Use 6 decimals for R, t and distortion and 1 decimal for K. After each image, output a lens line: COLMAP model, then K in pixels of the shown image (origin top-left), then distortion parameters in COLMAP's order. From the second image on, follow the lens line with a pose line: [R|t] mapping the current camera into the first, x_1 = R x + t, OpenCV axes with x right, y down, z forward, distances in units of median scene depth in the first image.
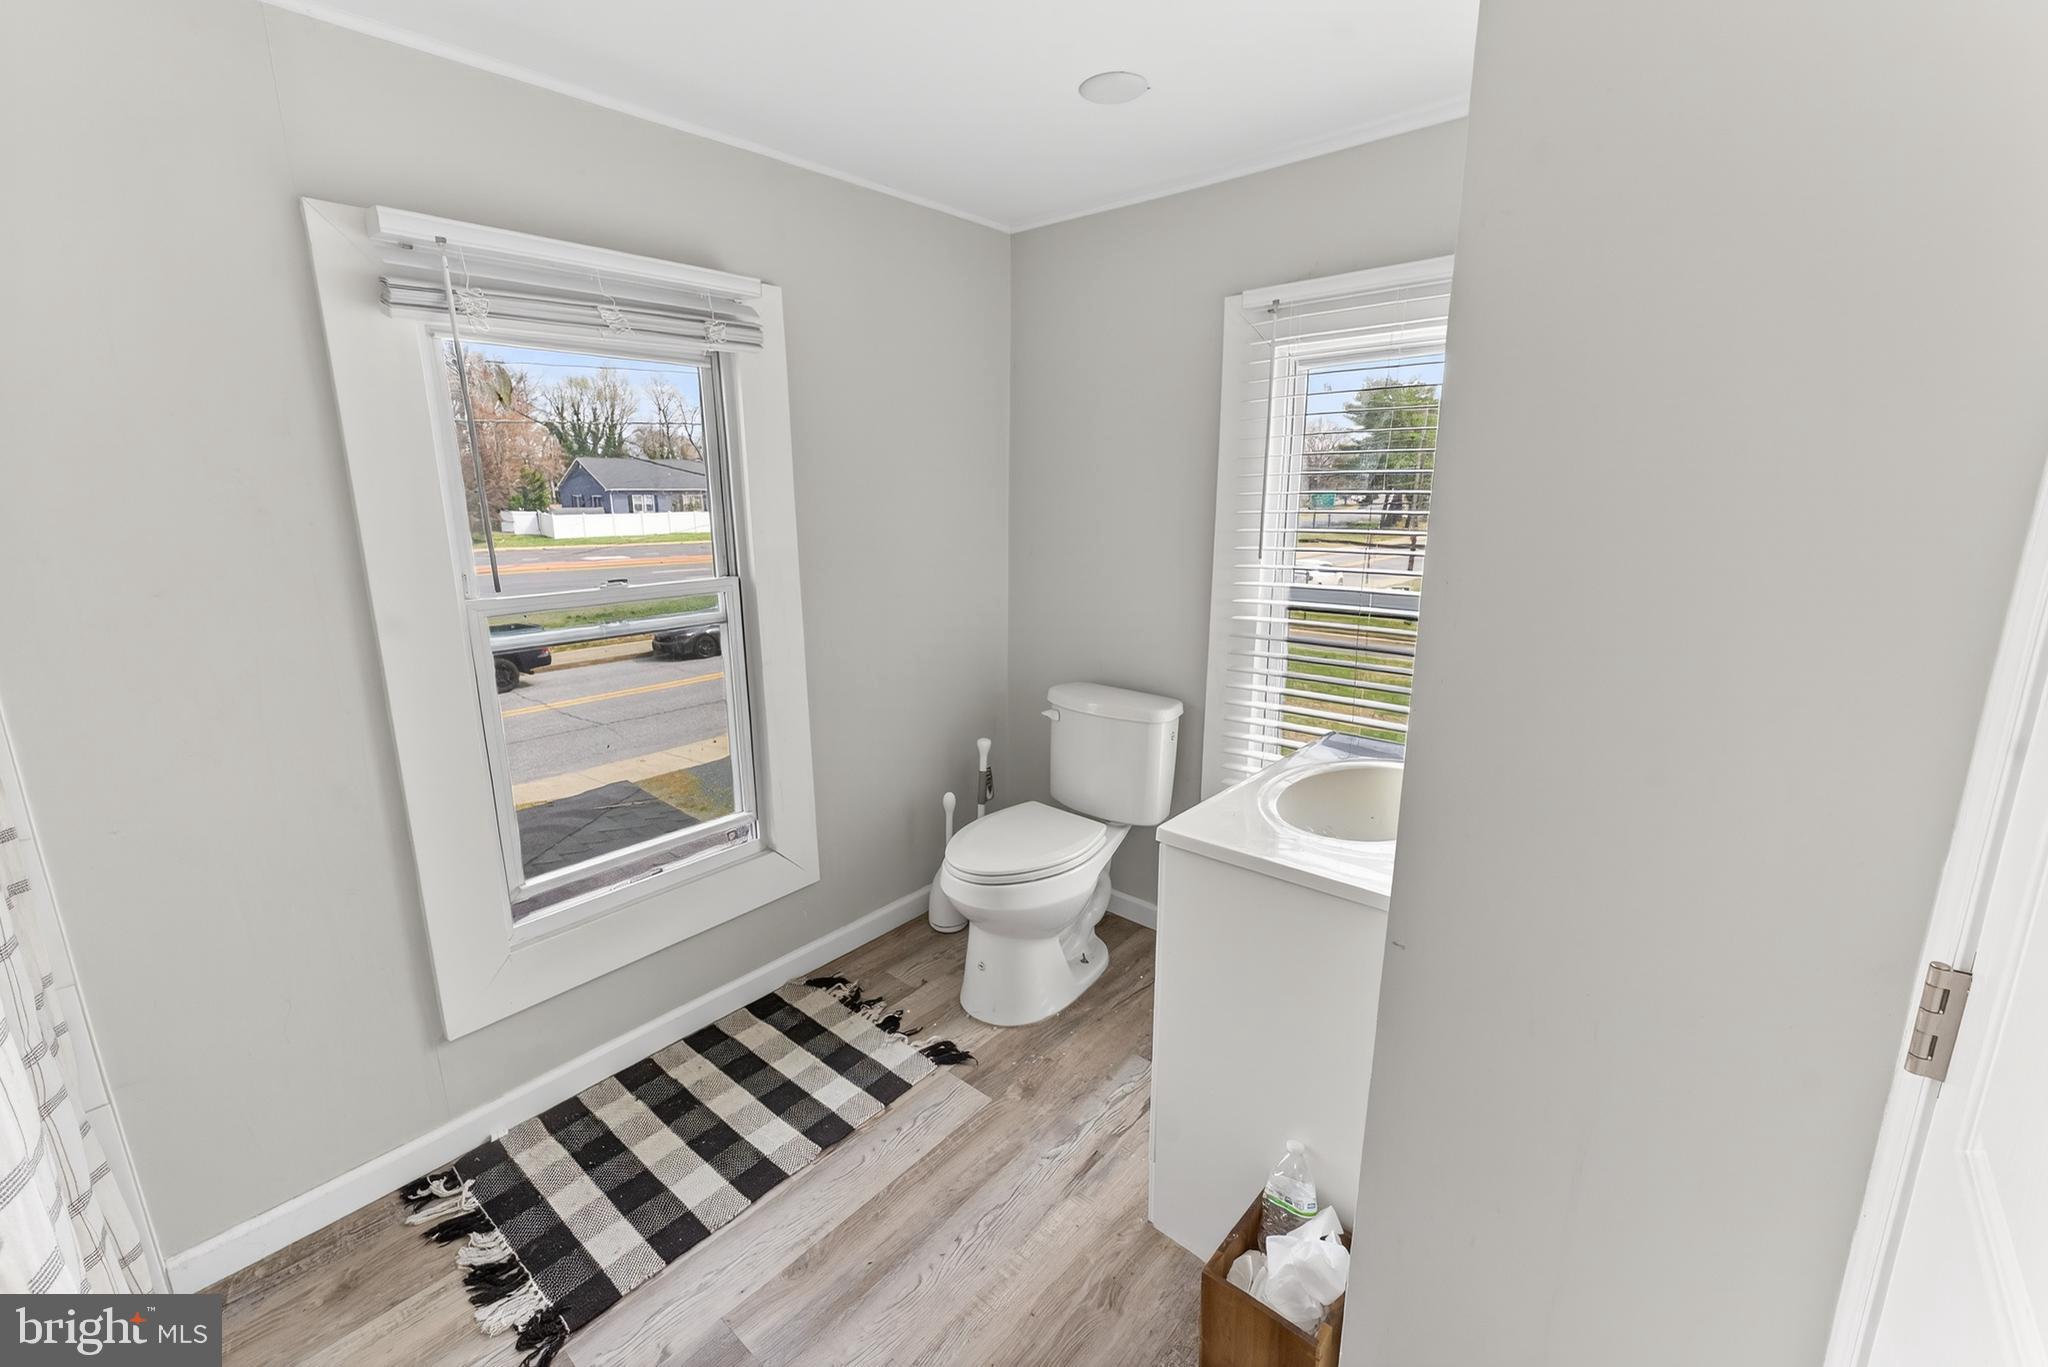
lens RADIAL K [[861.4, 0, 1024.0], [0, 861.4, 683.5], [0, 0, 1]] dist [-0.000783, -0.000232]
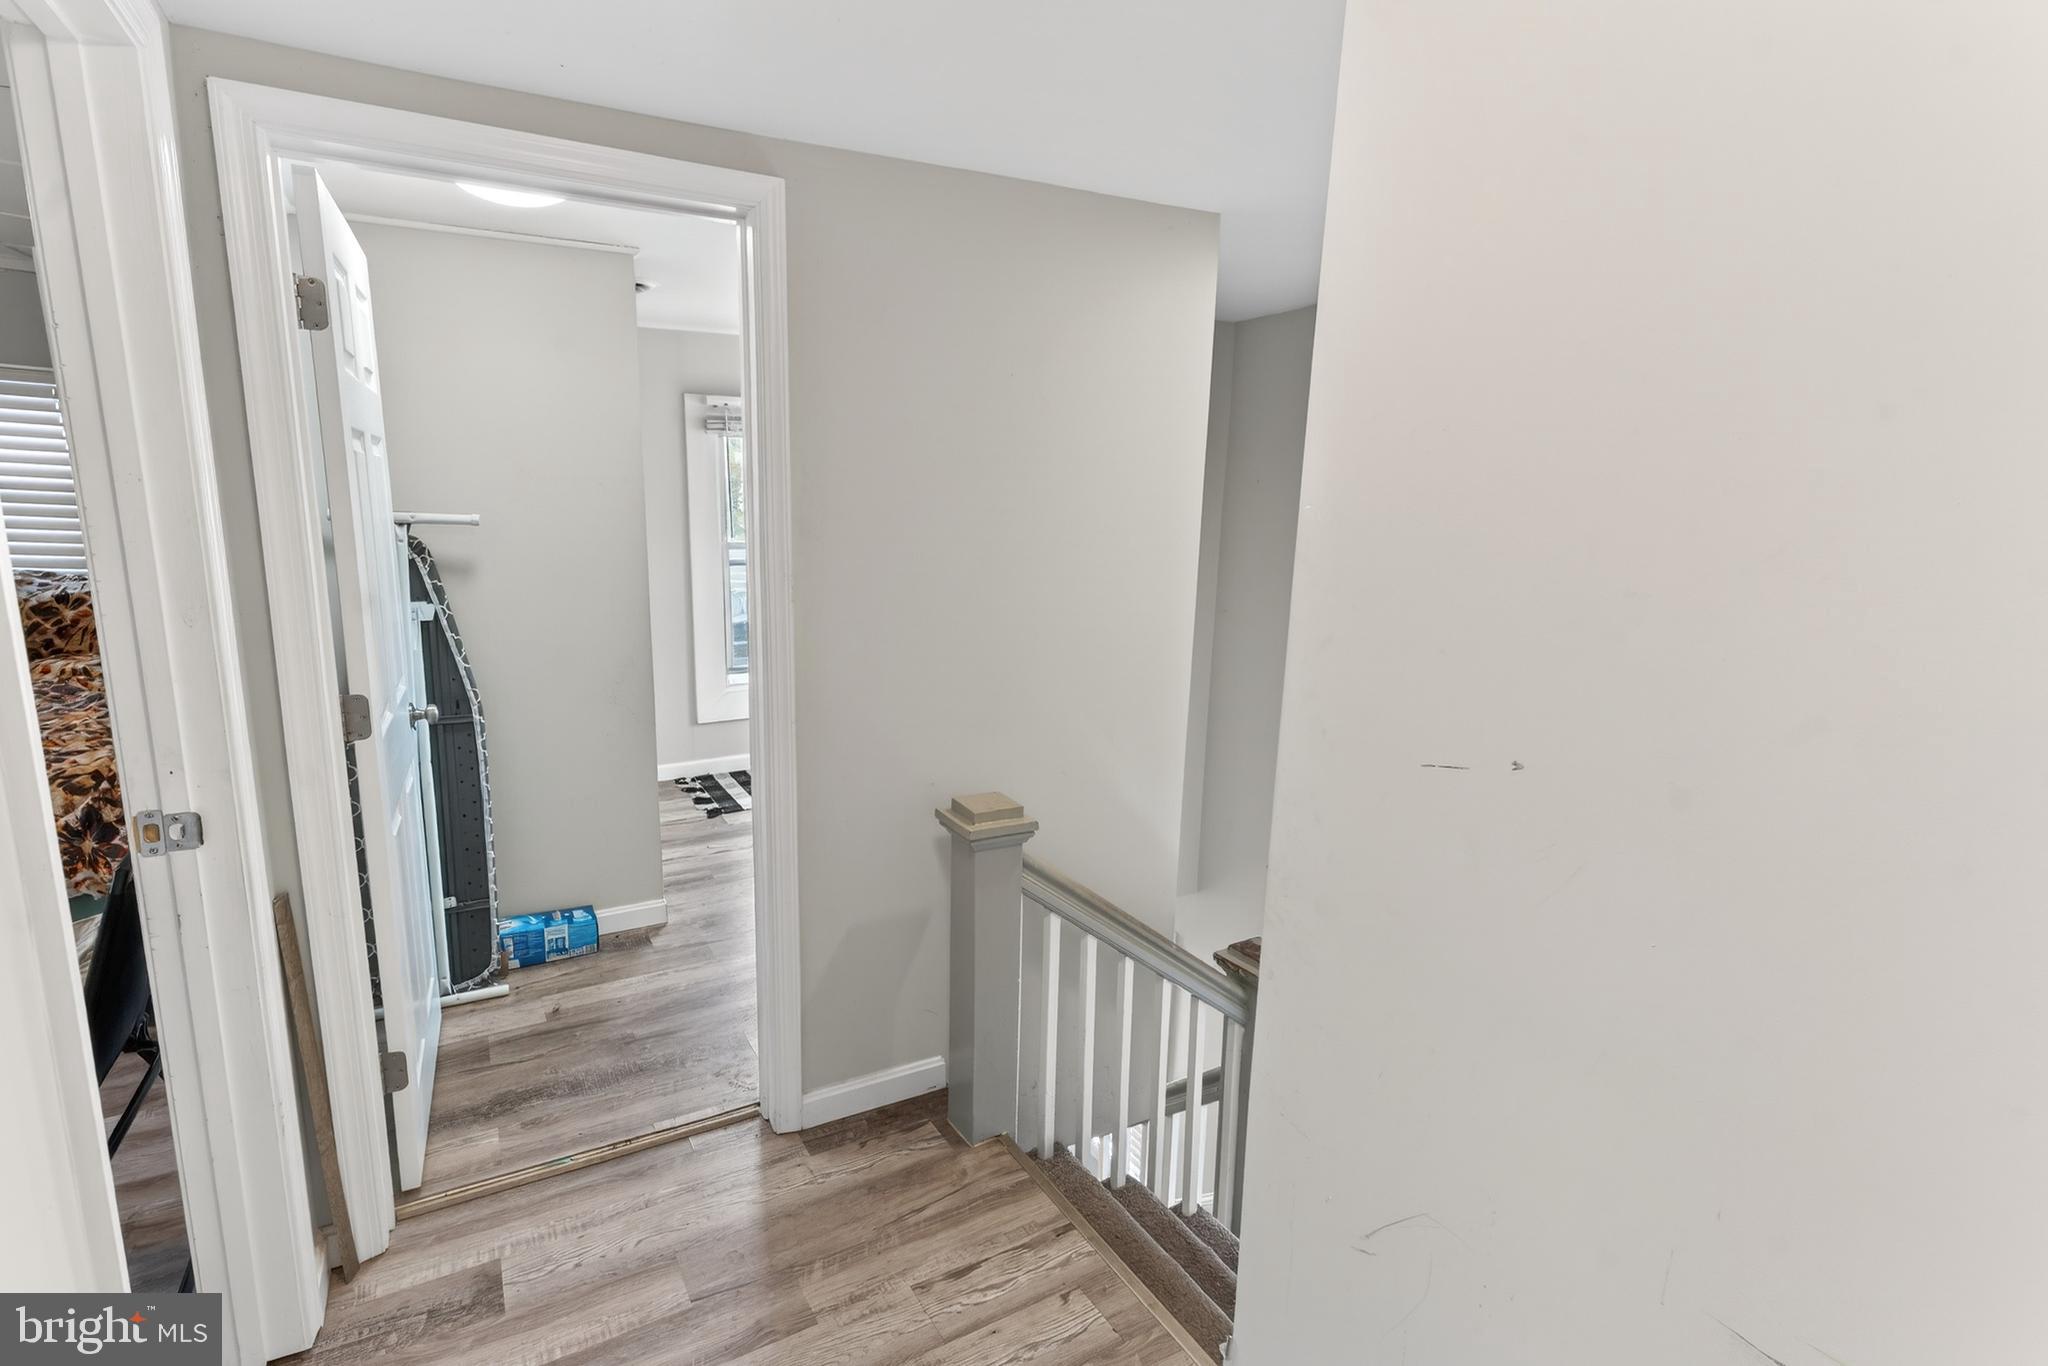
lens RADIAL K [[969.1, 0, 1024.0], [0, 969.1, 683.0], [0, 0, 1]] dist [-0.001509, -0.000765]
pose [[0.946132, 0.083385, -0.312860, 1.216008], [-0.096567, 0.994964, -0.026848, 0.342122], [0.309046, 0.055614, 0.949420, -1.529799]]
